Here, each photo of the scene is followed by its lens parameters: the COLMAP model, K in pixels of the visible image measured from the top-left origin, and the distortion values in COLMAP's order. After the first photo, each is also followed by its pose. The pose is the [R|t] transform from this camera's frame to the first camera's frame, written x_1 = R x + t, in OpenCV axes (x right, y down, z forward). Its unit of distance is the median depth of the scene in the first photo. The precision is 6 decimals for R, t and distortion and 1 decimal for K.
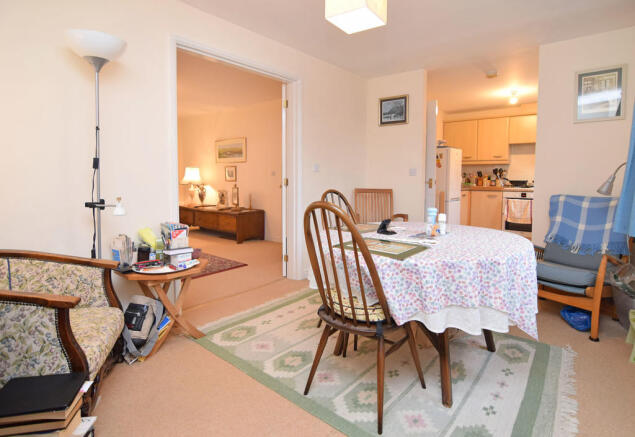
lens RADIAL K [[337.2, 0, 319.4], [0, 337.2, 195.8], [0, 0, 1]] dist [-0.003106, -0.000349]
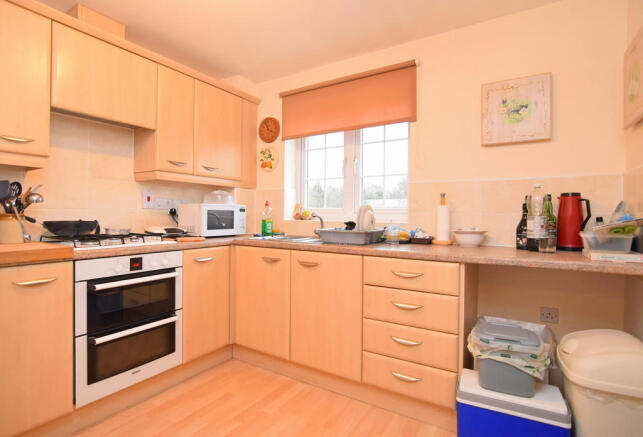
lens RADIAL K [[335.2, 0, 321.5], [0, 335.2, 218.5], [0, 0, 1]] dist [-0.004158, -0.000575]
pose [[-0.112855, -0.018530, 0.993439, 0.249721], [0.046443, 0.998635, 0.023903, -0.049846], [-0.992525, 0.048836, -0.111841, 0.867511]]
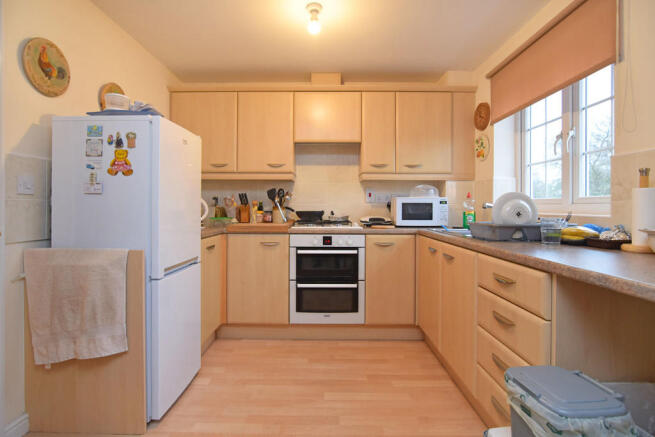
lens RADIAL K [[333.9, 0, 328.4], [0, 333.9, 211.9], [0, 0, 1]] dist [0.002006, 0.000437]
pose [[0.771623, -0.010739, 0.635989, 0.300368], [0.035736, 0.999010, -0.026489, -0.032765], [-0.635075, 0.043167, 0.771243, 0.628074]]
